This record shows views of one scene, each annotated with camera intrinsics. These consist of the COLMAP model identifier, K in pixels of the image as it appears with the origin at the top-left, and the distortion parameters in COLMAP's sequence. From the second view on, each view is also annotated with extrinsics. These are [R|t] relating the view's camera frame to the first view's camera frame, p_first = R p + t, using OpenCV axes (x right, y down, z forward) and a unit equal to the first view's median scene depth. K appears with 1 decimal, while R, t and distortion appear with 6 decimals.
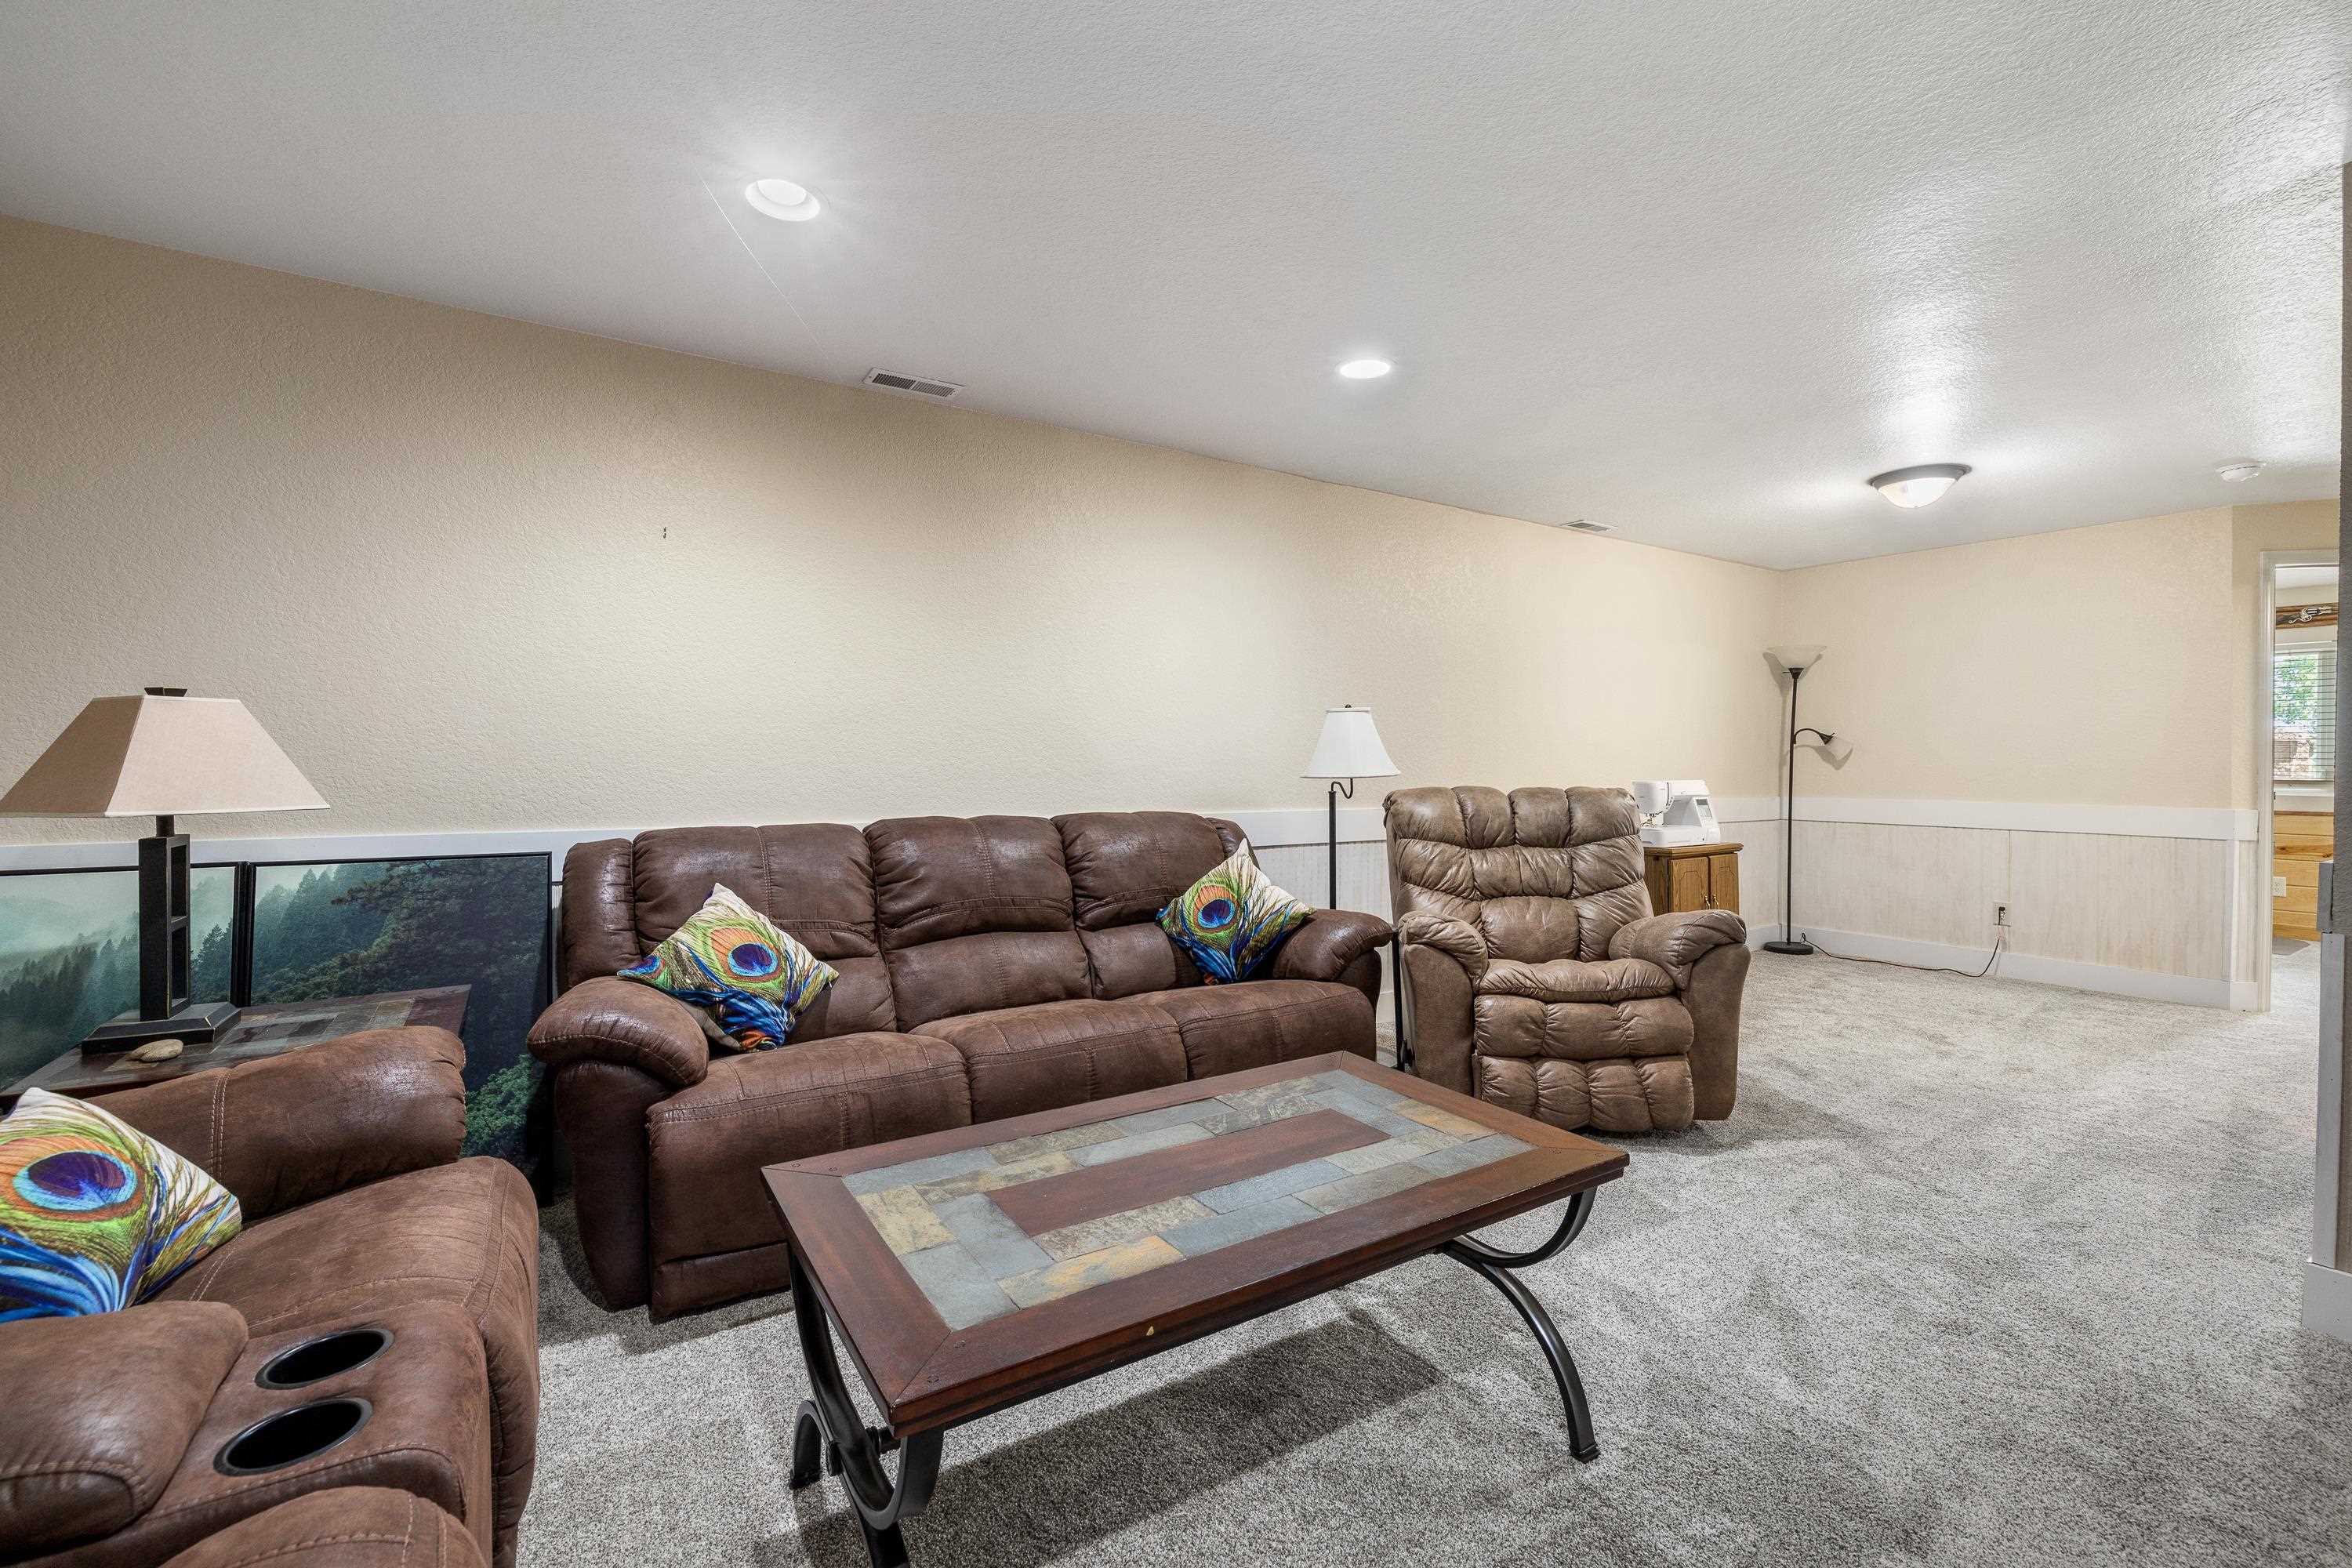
lens RADIAL K [[1017.8, 0, 1184.9], [0, 1017.8, 776.4], [0, 0, 1]] dist [0.002008, -0.000130]
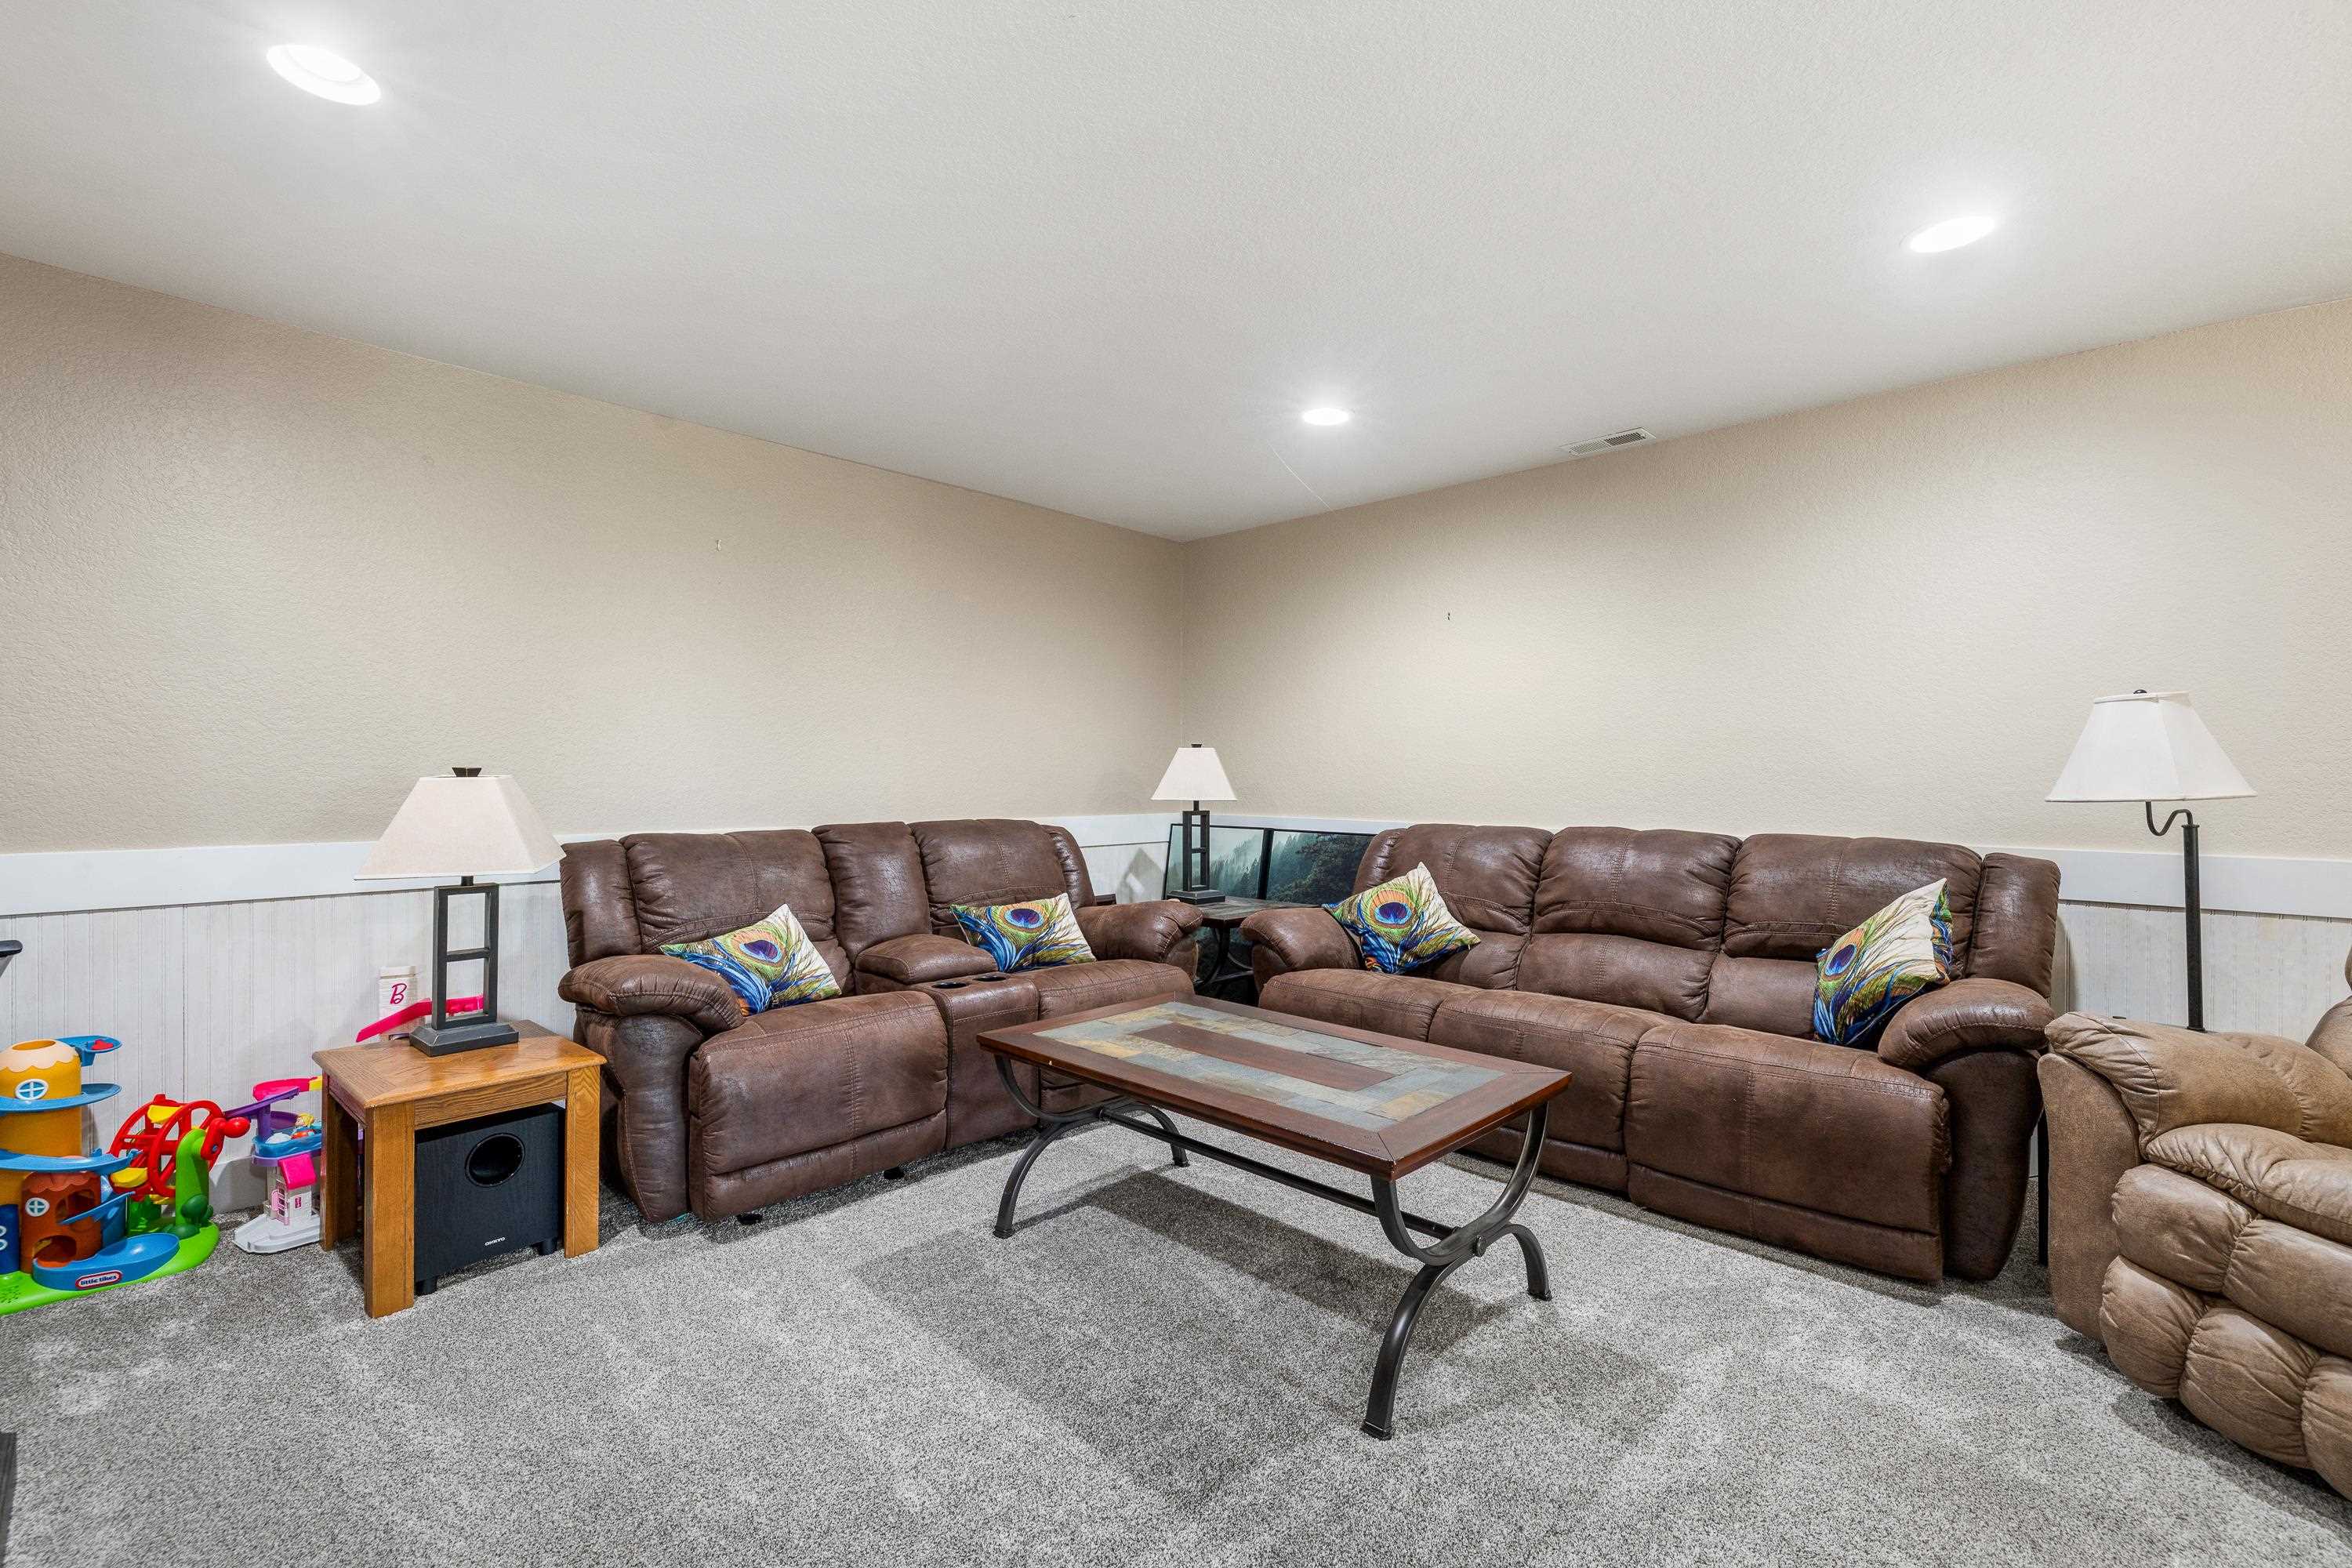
lens RADIAL K [[1017.8, 0, 1197.1], [0, 1017.8, 786.7], [0, 0, 1]] dist [0.002008, -0.000130]
pose [[0.233542, 0.009323, -0.972302, 0.786194], [-0.015328, 0.999865, 0.005906, -0.004680], [0.972226, 0.013524, 0.233654, 0.320434]]
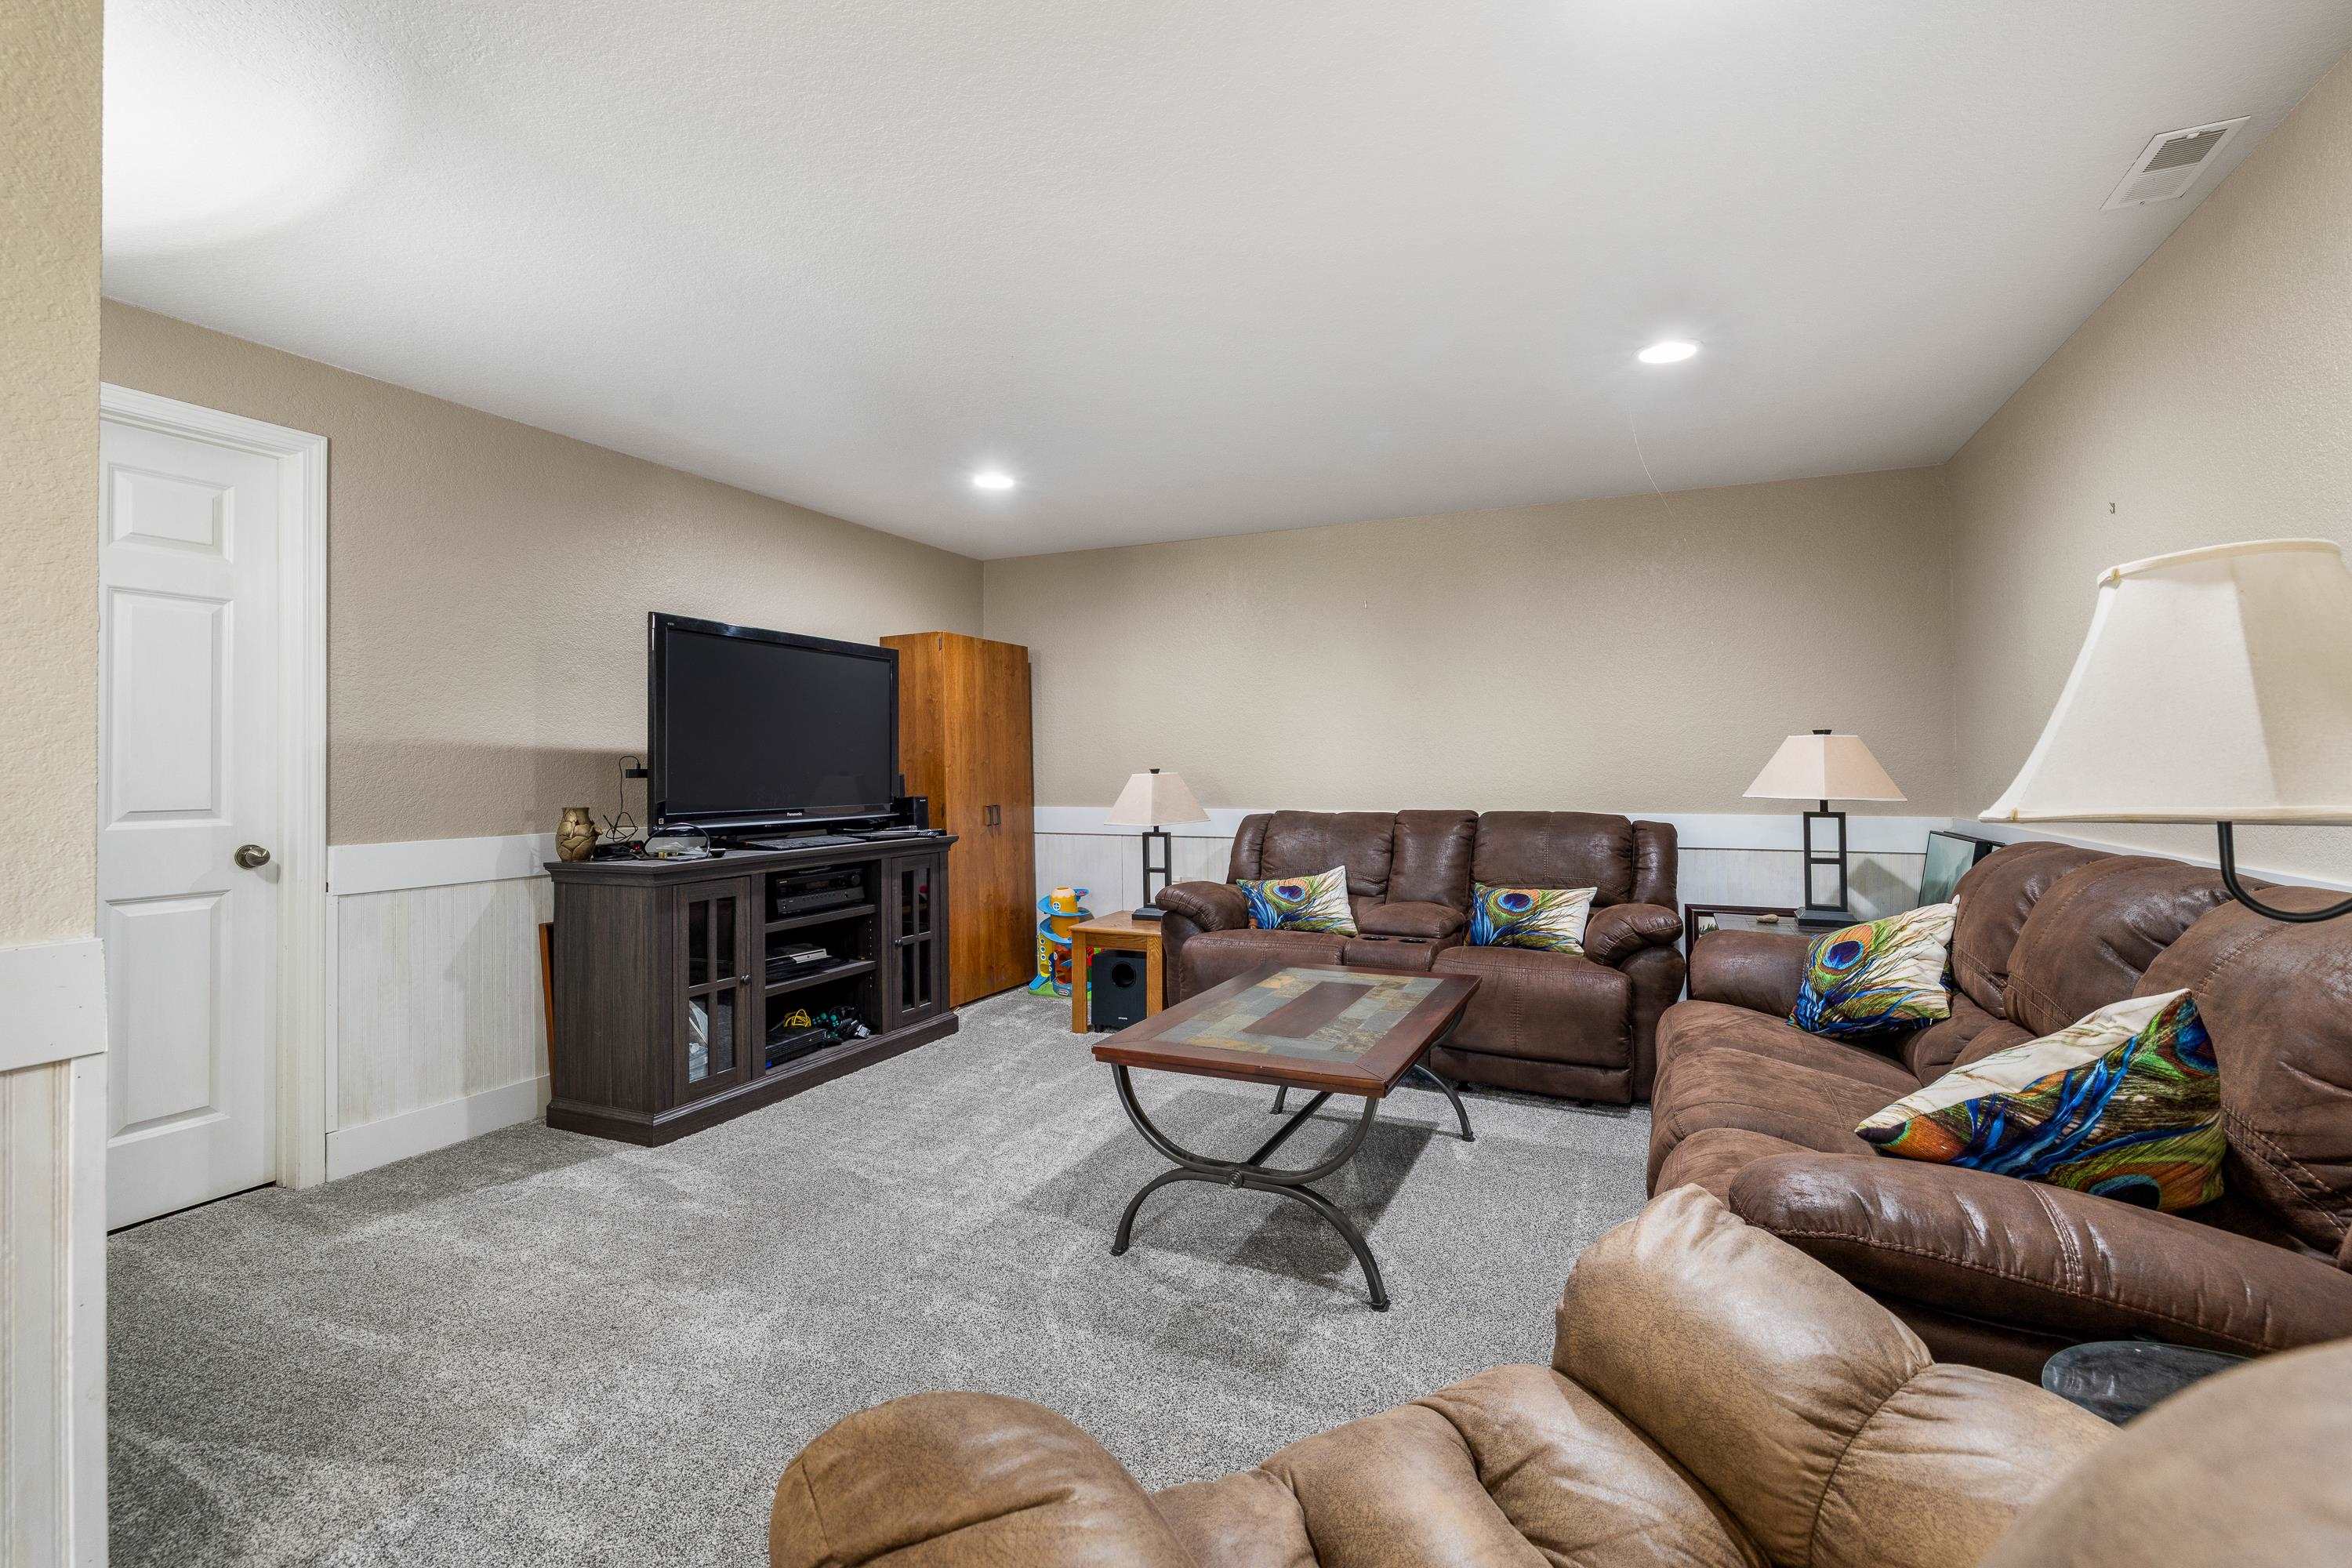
lens RADIAL K [[1017.8, 0, 1195.2], [0, 1017.8, 770.3], [0, 0, 1]] dist [0.002008, -0.000130]
pose [[-0.841297, 0.000111, -0.540574, 0.619236], [-0.004344, 0.999966, 0.006965, -0.015793], [0.540556, 0.008208, -0.841268, 1.292164]]
